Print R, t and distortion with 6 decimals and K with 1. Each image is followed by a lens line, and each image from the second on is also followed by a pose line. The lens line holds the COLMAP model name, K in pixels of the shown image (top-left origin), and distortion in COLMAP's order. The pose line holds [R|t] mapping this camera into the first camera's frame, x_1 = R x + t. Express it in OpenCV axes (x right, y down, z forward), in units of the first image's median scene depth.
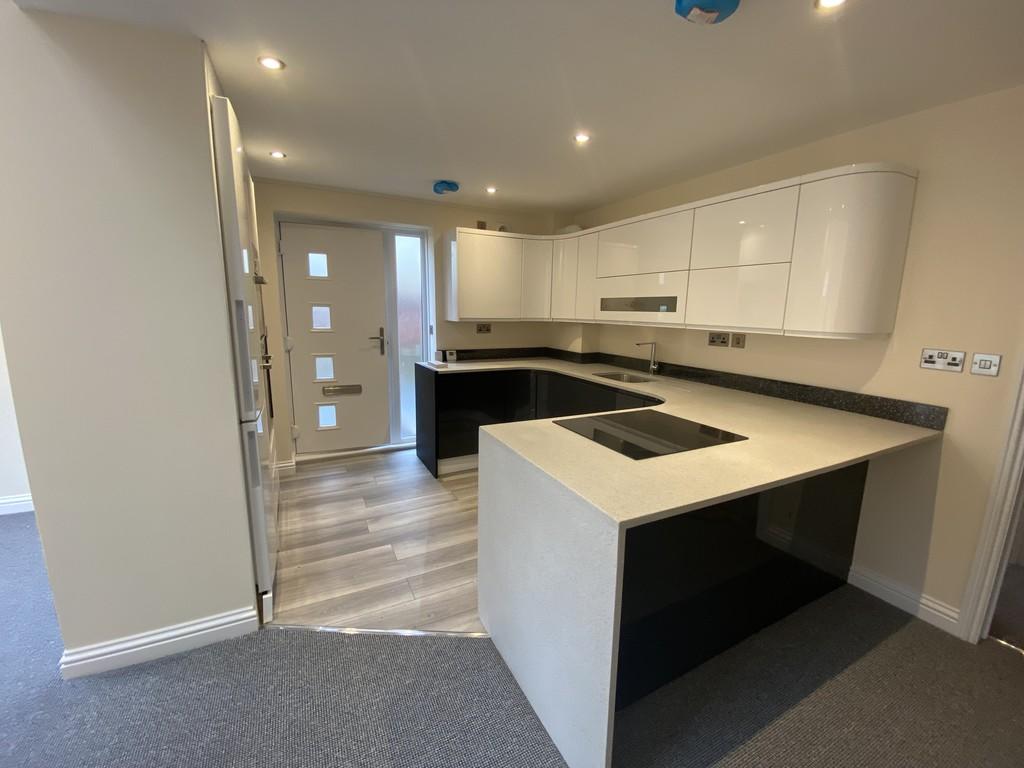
lens RADIAL K [[423.2, 0, 508.6], [0, 423.2, 390.5], [0, 0, 1]] dist [-0.019556, -0.003591]
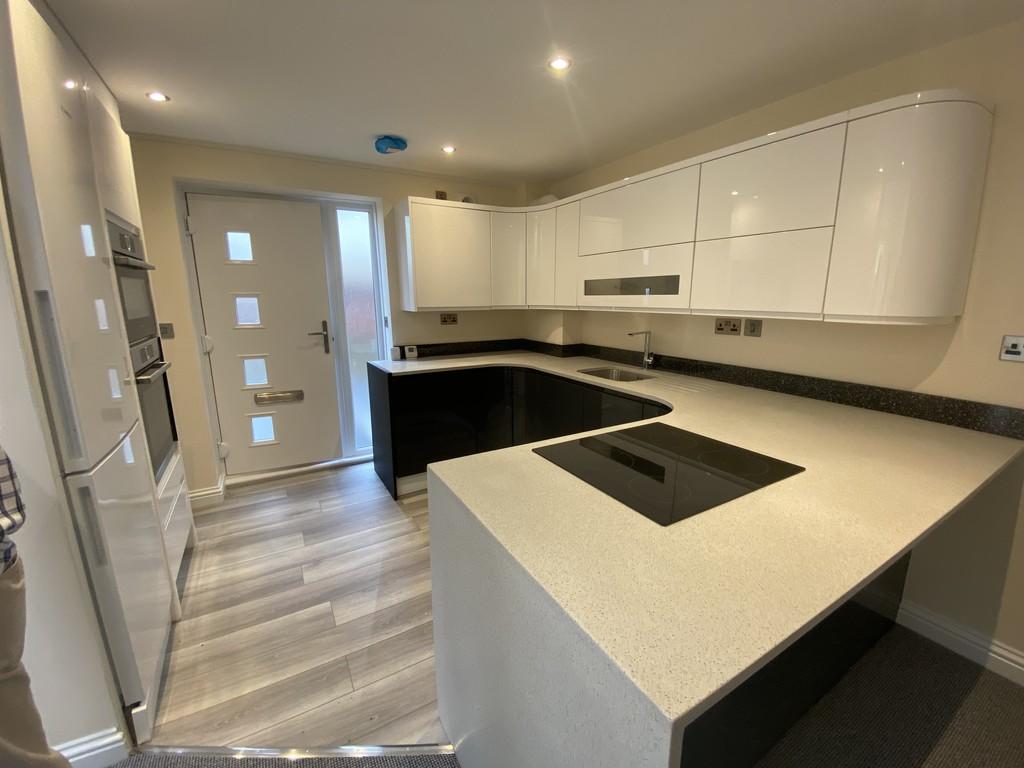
lens RADIAL K [[423.2, 0, 507.6], [0, 423.2, 390.7], [0, 0, 1]] dist [-0.019556, -0.003591]
pose [[0.998291, -0.031905, 0.048967, 0.022914], [0.030432, 0.999070, 0.030530, -0.037666], [-0.049896, -0.028988, 0.998334, 0.212548]]
